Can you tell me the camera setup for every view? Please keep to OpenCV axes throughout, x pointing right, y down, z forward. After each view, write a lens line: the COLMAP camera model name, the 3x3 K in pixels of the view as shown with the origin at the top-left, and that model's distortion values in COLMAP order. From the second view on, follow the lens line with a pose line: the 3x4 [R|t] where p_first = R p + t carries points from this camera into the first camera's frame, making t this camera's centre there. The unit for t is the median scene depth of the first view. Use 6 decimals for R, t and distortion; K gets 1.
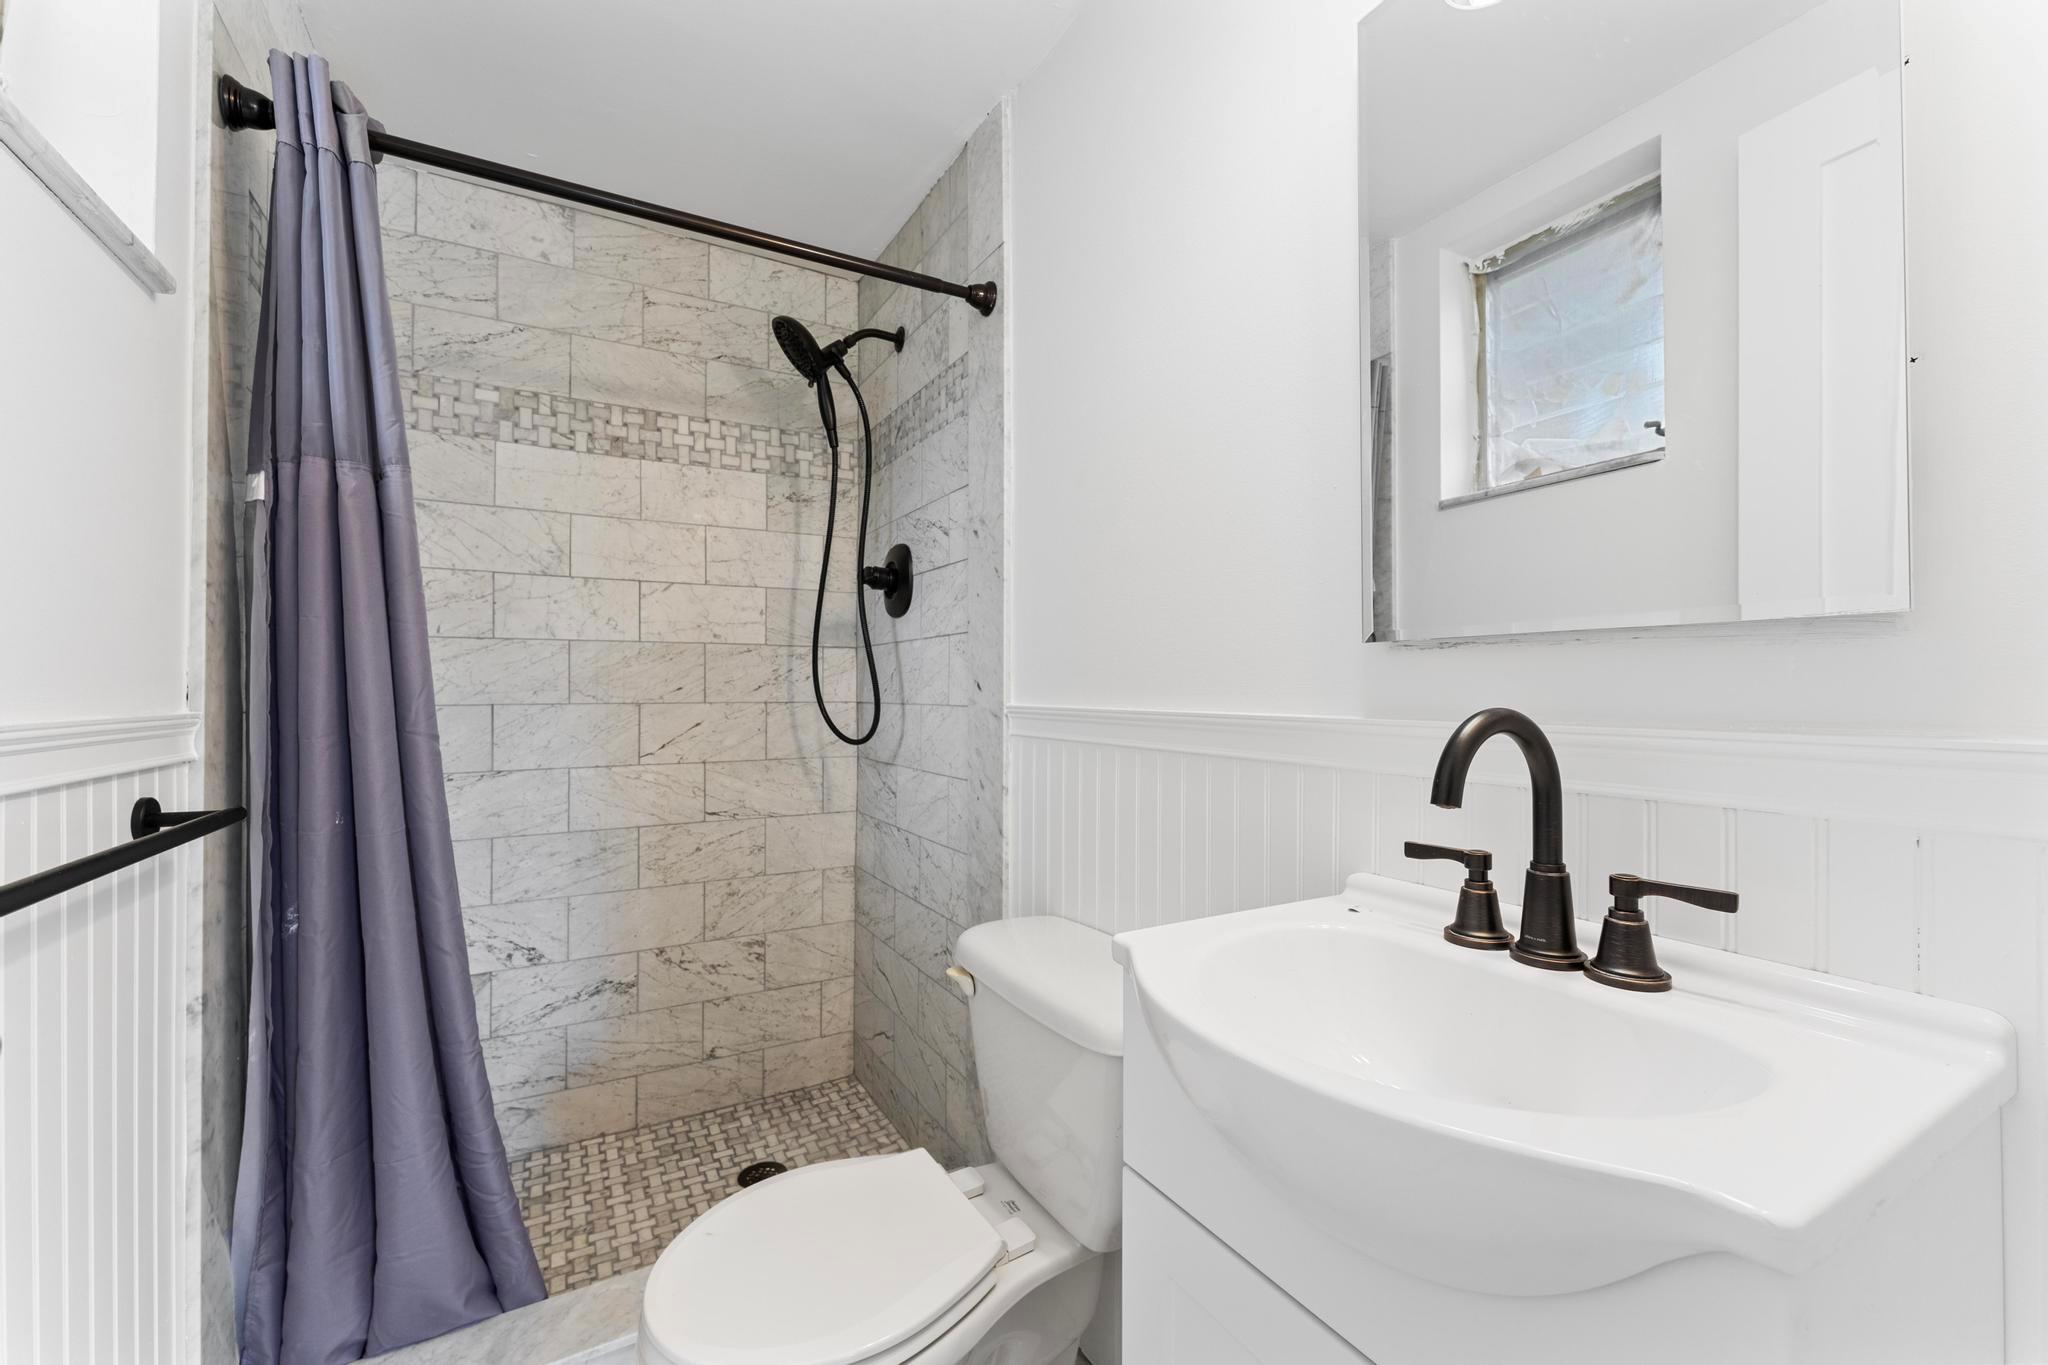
lens RADIAL K [[821.6, 0, 1016.7], [0, 821.6, 685.3], [0, 0, 1]] dist [-0.012896, -0.001012]
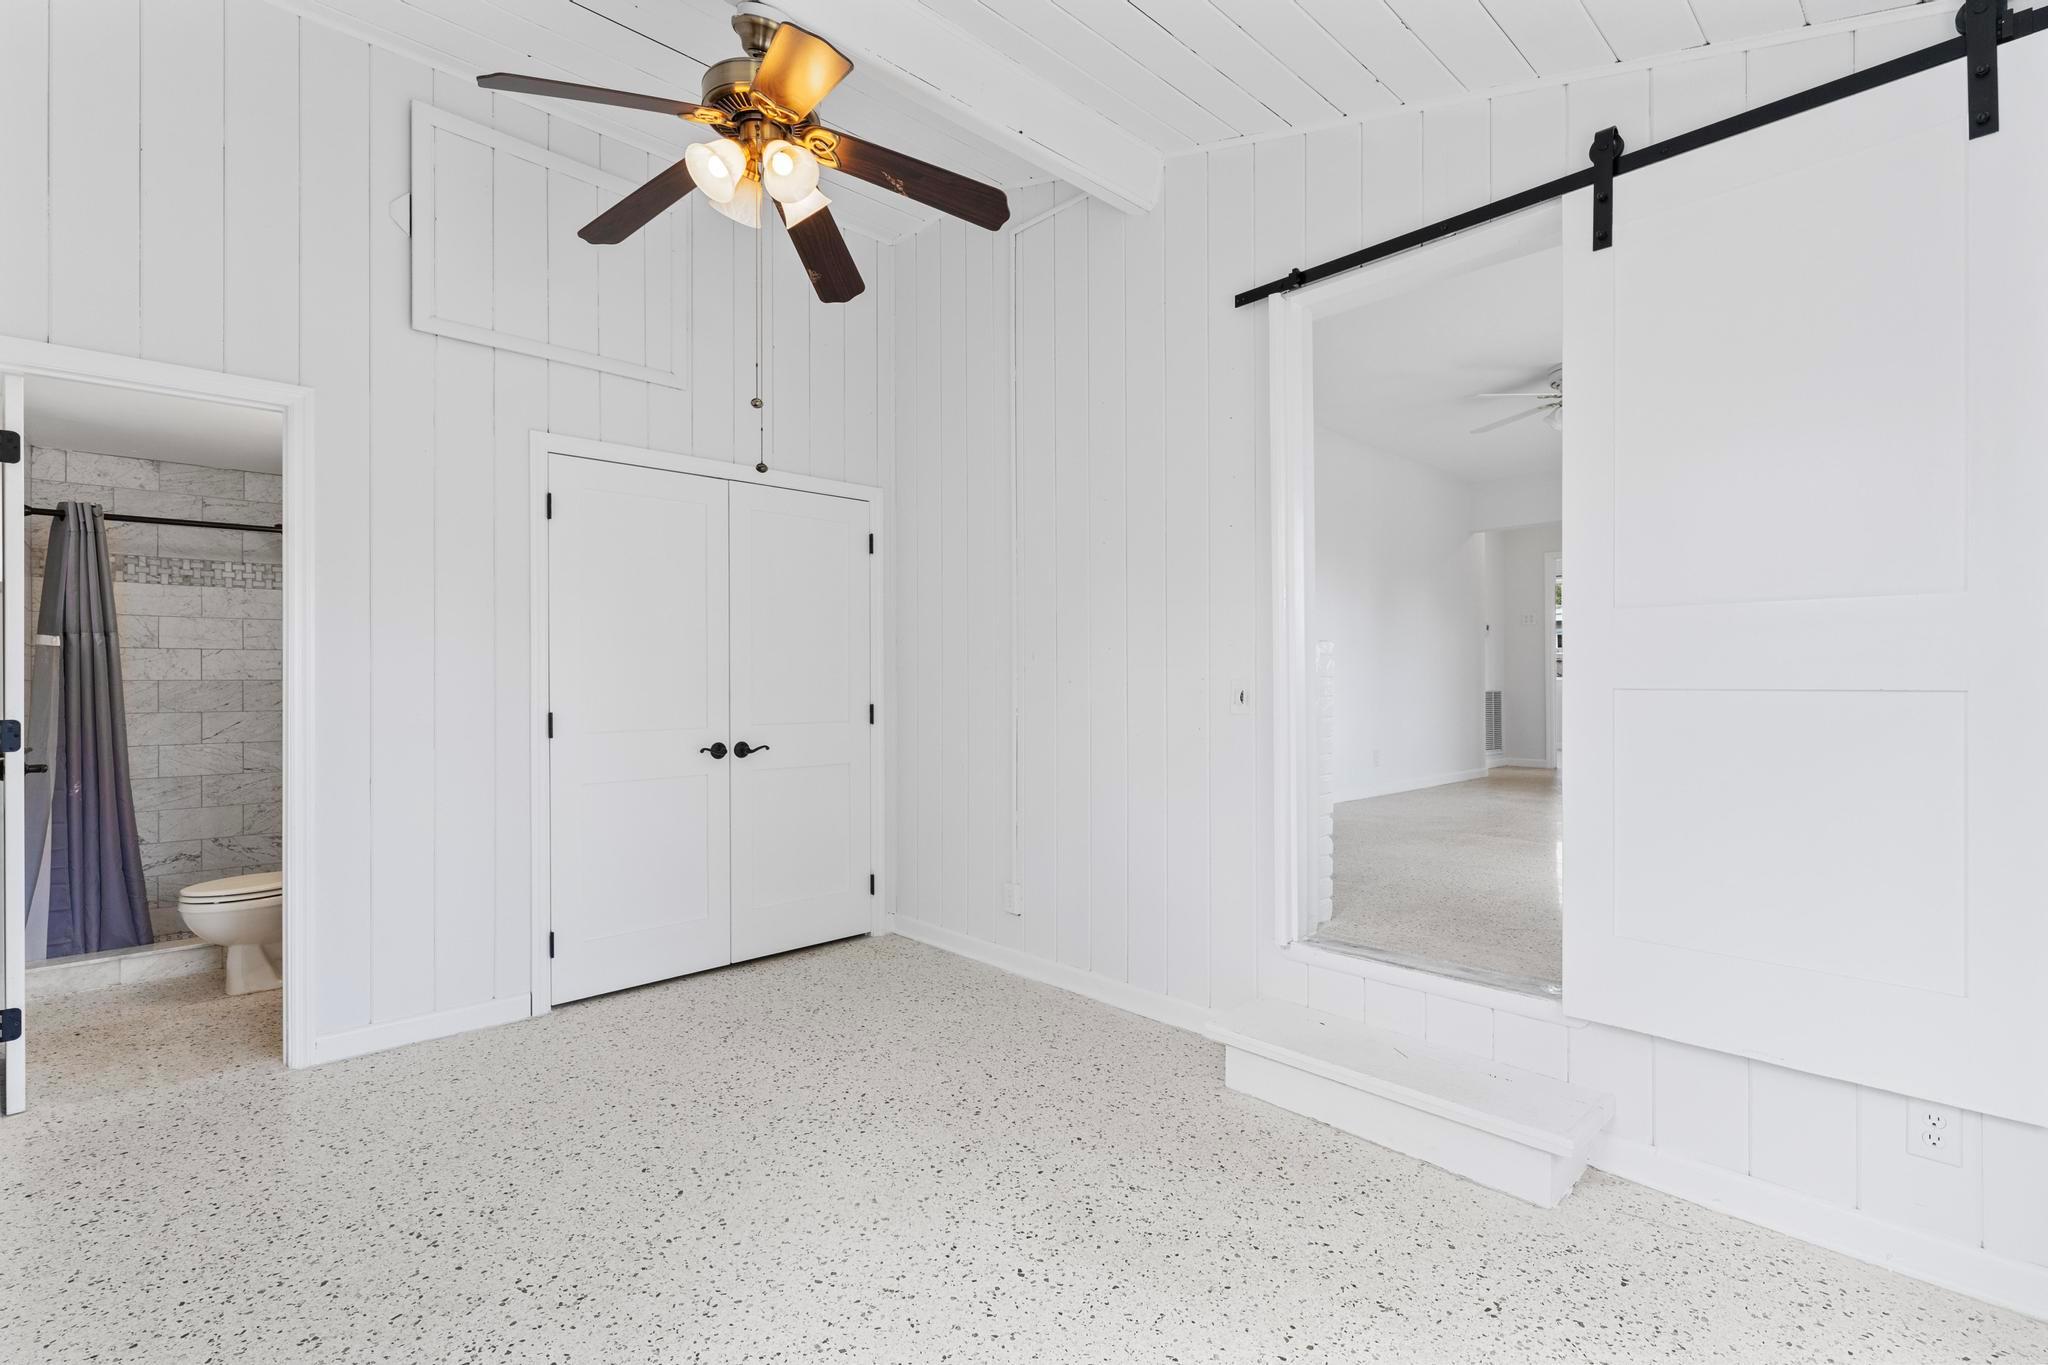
lens RADIAL K [[928.1, 0, 1038.1], [0, 928.1, 687.4], [0, 0, 1]] dist [-0.005426, 0.000267]
pose [[0.938428, -0.002473, 0.345466, 0.649240], [0.000443, 0.999982, 0.005955, -0.049287], [-0.345475, -0.005435, 0.938412, -1.755806]]
